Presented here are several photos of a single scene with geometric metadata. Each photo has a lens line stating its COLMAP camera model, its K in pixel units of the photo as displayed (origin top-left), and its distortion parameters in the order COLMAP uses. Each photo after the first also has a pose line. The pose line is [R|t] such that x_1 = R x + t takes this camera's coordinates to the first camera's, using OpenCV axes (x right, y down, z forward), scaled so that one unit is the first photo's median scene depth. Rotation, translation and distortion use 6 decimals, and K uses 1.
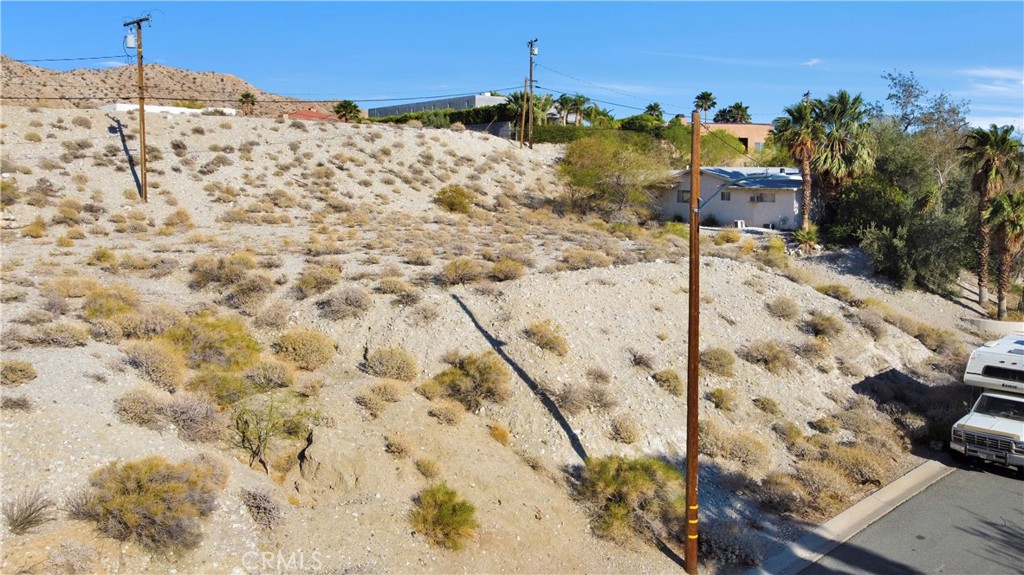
lens RADIAL K [[766.8, 0, 513.0], [0, 766.8, 234.4], [0, 0, 1]] dist [-0.011125, -0.004063]
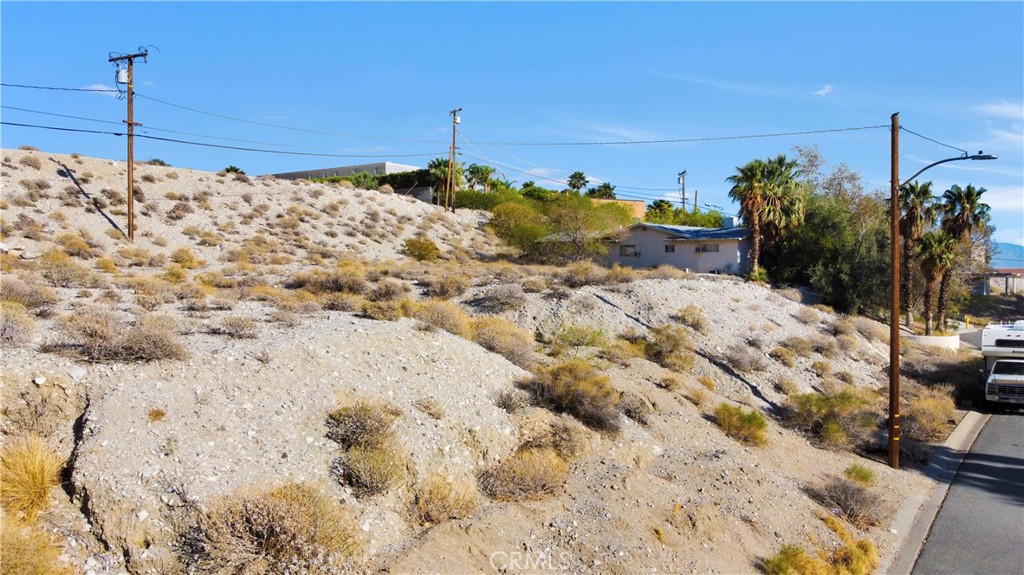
lens RADIAL K [[766.8, 0, 511.1], [0, 766.8, 286.8], [0, 0, 1]] dist [-0.011125, -0.004063]
pose [[0.974423, -0.000540, 0.224722, -0.180019], [0.010909, 0.998932, -0.044901, 0.048402], [-0.224458, 0.046204, 0.973388, -0.034455]]
